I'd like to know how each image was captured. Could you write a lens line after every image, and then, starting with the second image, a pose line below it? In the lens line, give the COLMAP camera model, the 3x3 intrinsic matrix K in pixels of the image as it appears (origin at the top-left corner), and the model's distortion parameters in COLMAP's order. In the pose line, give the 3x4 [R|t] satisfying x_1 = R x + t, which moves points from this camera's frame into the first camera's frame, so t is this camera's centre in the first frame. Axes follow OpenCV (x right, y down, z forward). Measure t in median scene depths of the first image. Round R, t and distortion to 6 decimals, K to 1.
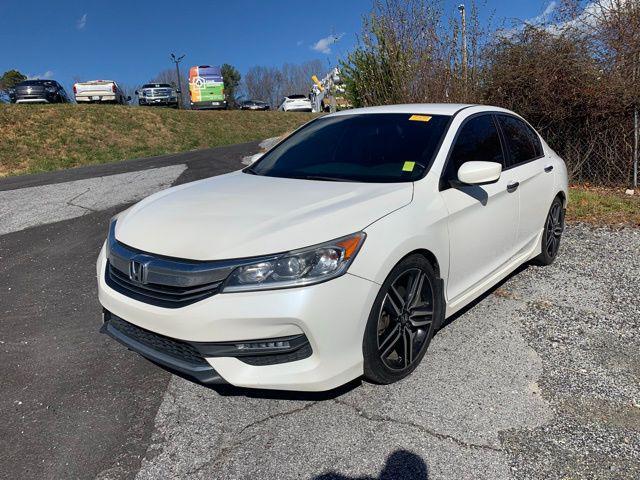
lens RADIAL K [[510.8, 0, 310.8], [0, 510.8, 244.8], [0, 0, 1]] dist [-0.007670, -0.003390]
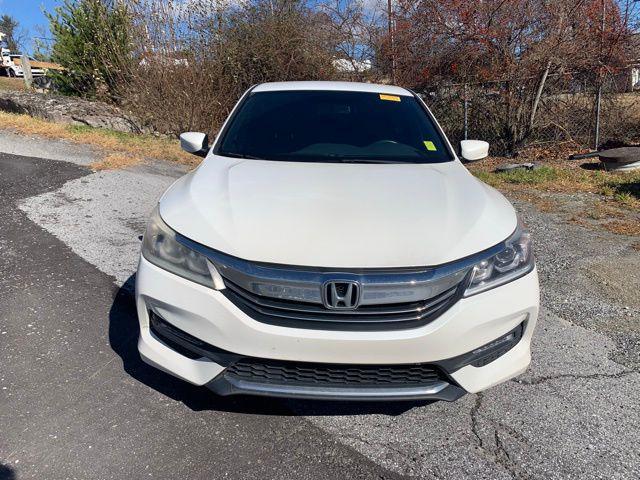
lens RADIAL K [[510.8, 0, 317.4], [0, 510.8, 238.1], [0, 0, 1]] dist [-0.007670, -0.003390]
pose [[0.878459, -0.102107, 0.466780, -0.376425], [0.085558, 0.994726, 0.056577, -0.038167], [-0.470095, -0.009764, 0.882562, 0.159565]]
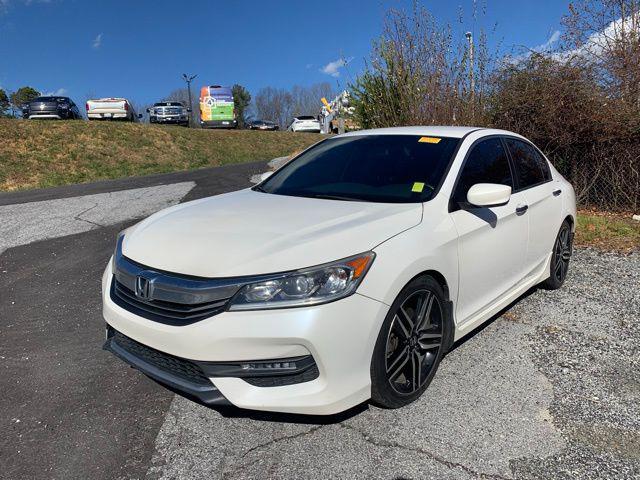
lens RADIAL K [[510.8, 0, 316.6], [0, 510.8, 237.0], [0, 0, 1]] dist [-0.007670, -0.003390]
pose [[0.999820, 0.018939, -0.000996, -0.002787], [-0.018966, 0.998381, -0.053621, 0.000553], [-0.000021, 0.053631, 0.998561, 0.004945]]
